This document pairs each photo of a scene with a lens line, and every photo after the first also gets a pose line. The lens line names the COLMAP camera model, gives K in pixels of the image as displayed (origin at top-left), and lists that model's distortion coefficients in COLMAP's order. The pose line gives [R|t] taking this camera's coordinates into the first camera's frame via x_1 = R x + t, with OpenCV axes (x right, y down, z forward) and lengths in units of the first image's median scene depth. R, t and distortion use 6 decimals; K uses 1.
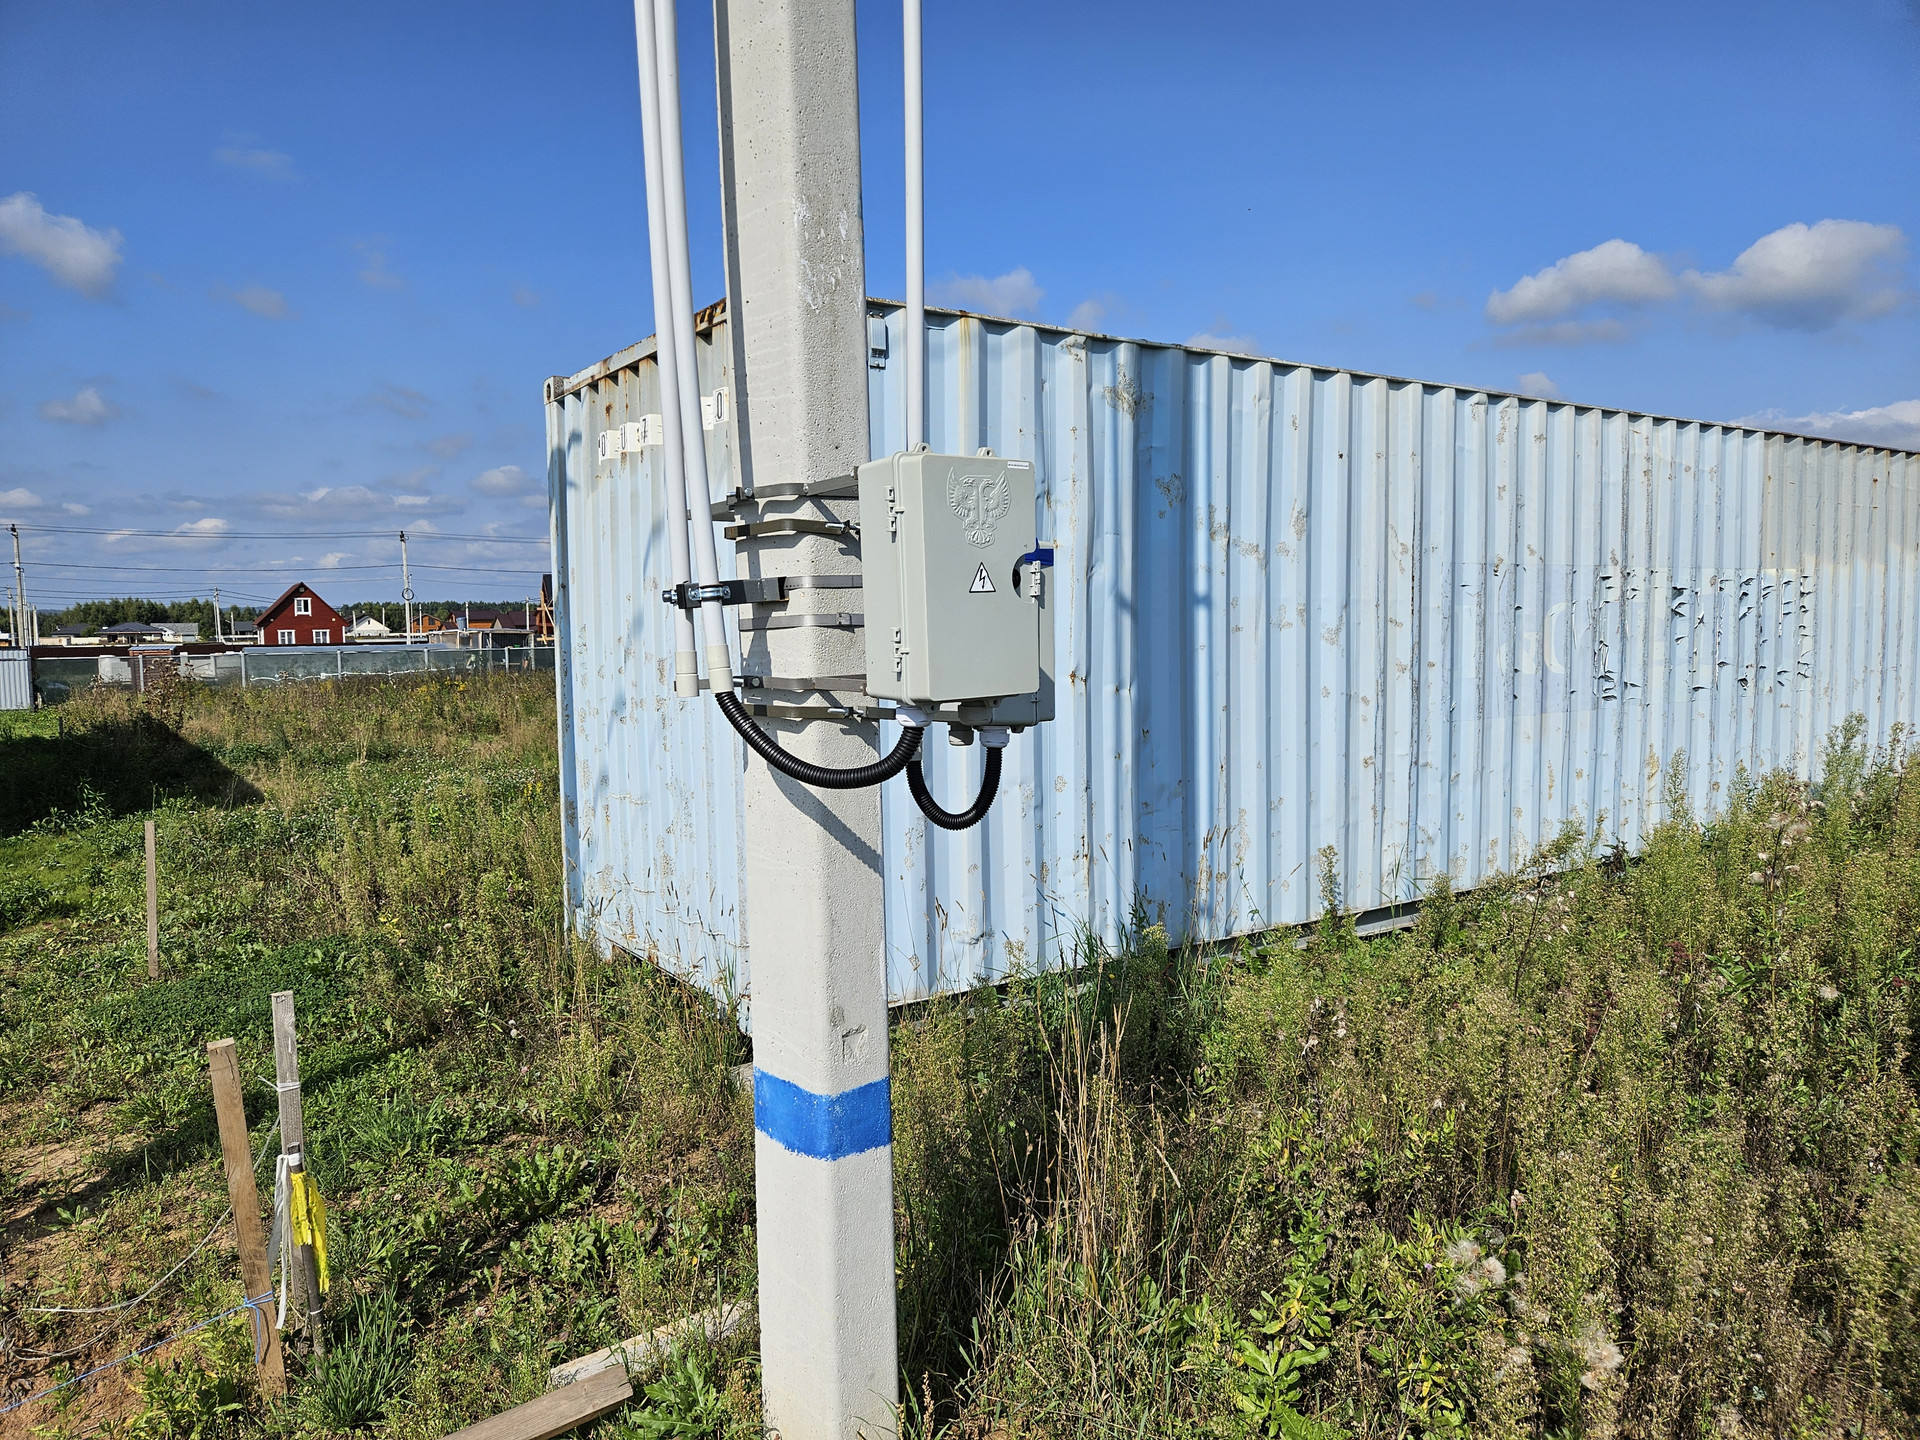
lens RADIAL K [[1276.7, 0, 957.1], [0, 1276.7, 707.7], [0, 0, 1]] dist [-0.008915, -0.002189]
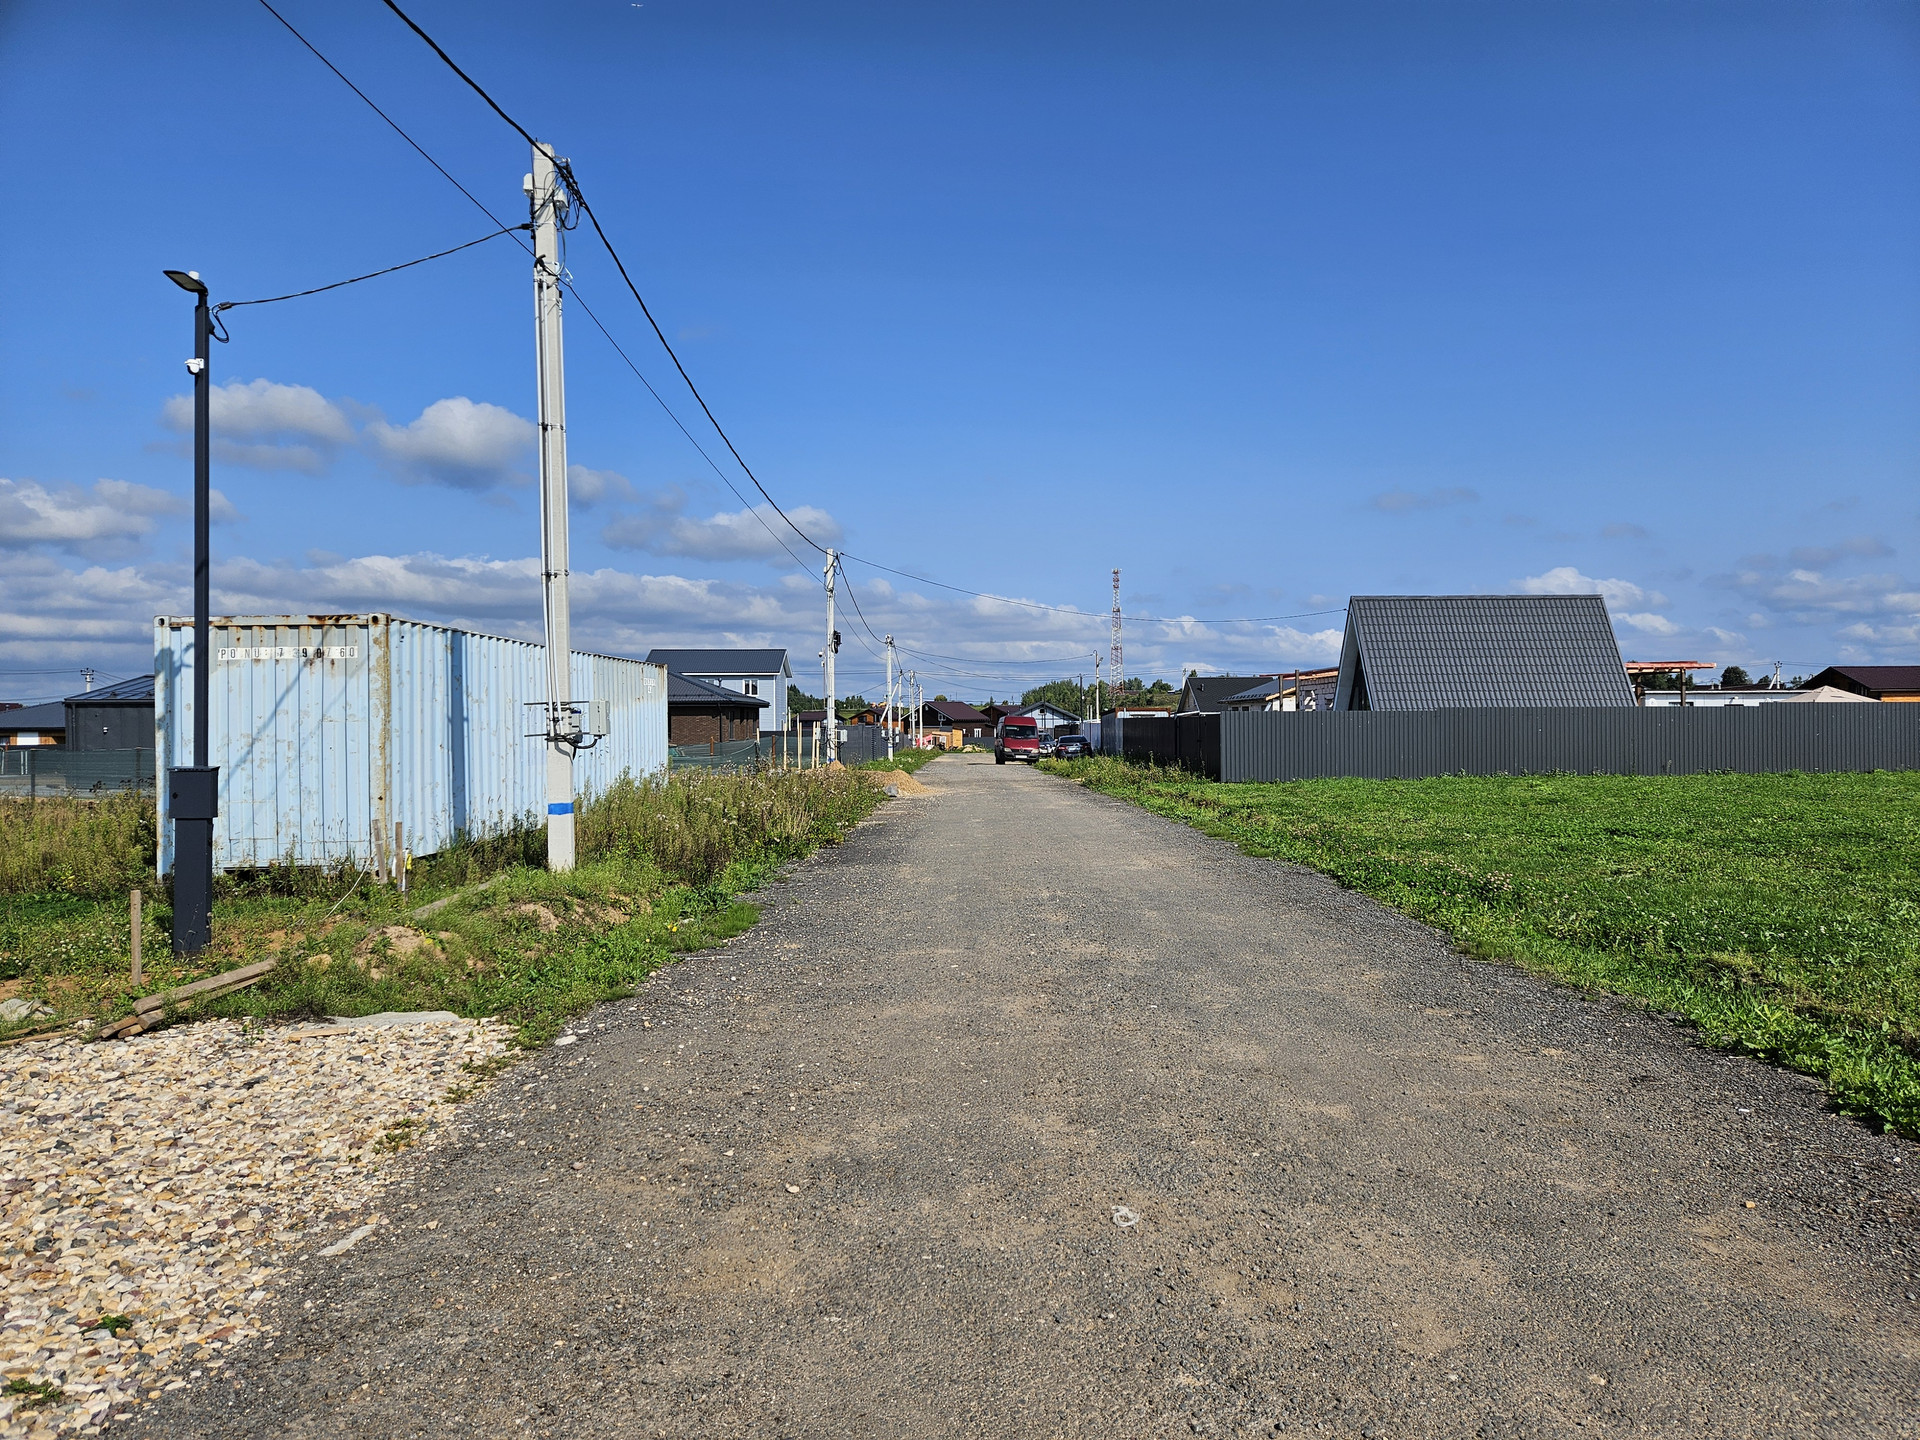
lens RADIAL K [[1276.7, 0, 959.0], [0, 1276.7, 718.8], [0, 0, 1]] dist [-0.008915, -0.002189]
pose [[0.577291, 0.011721, 0.816455, -1.403804], [0.053899, 0.997169, -0.052426, 0.115869], [-0.814758, 0.074271, 0.575025, -1.428514]]
